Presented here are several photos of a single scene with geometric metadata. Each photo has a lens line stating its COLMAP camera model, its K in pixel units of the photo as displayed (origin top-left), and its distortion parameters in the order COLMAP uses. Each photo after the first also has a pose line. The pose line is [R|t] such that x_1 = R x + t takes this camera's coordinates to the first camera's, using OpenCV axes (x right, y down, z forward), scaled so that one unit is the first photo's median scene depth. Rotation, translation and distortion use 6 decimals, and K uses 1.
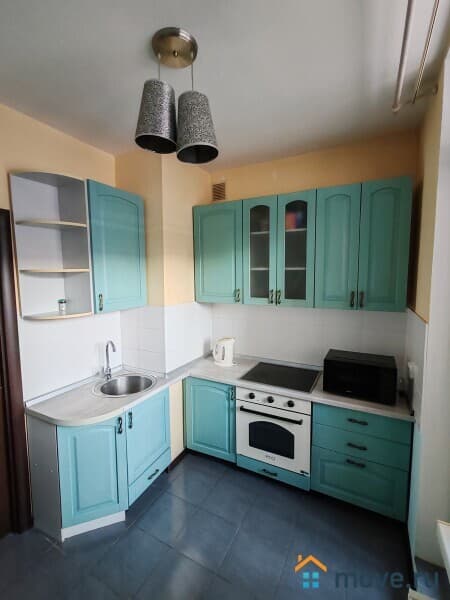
lens RADIAL K [[271.9, 0, 222.3], [0, 271.9, 297.9], [0, 0, 1]] dist [-0.001007, 0.002504]
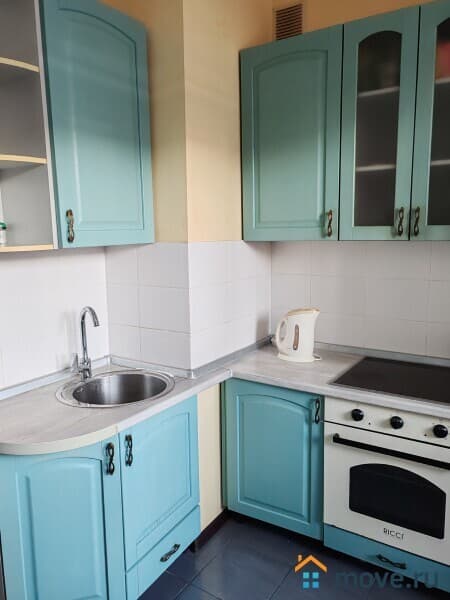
lens RADIAL K [[456.8, 0, 228.1], [0, 456.8, 300.2], [0, 0, 1]] dist [0.036167, -0.020598]
pose [[0.996404, 0.006474, -0.084485, -0.061101], [-0.001251, 0.998092, 0.061724, 0.087561], [0.084723, -0.061396, 0.994511, 0.124405]]
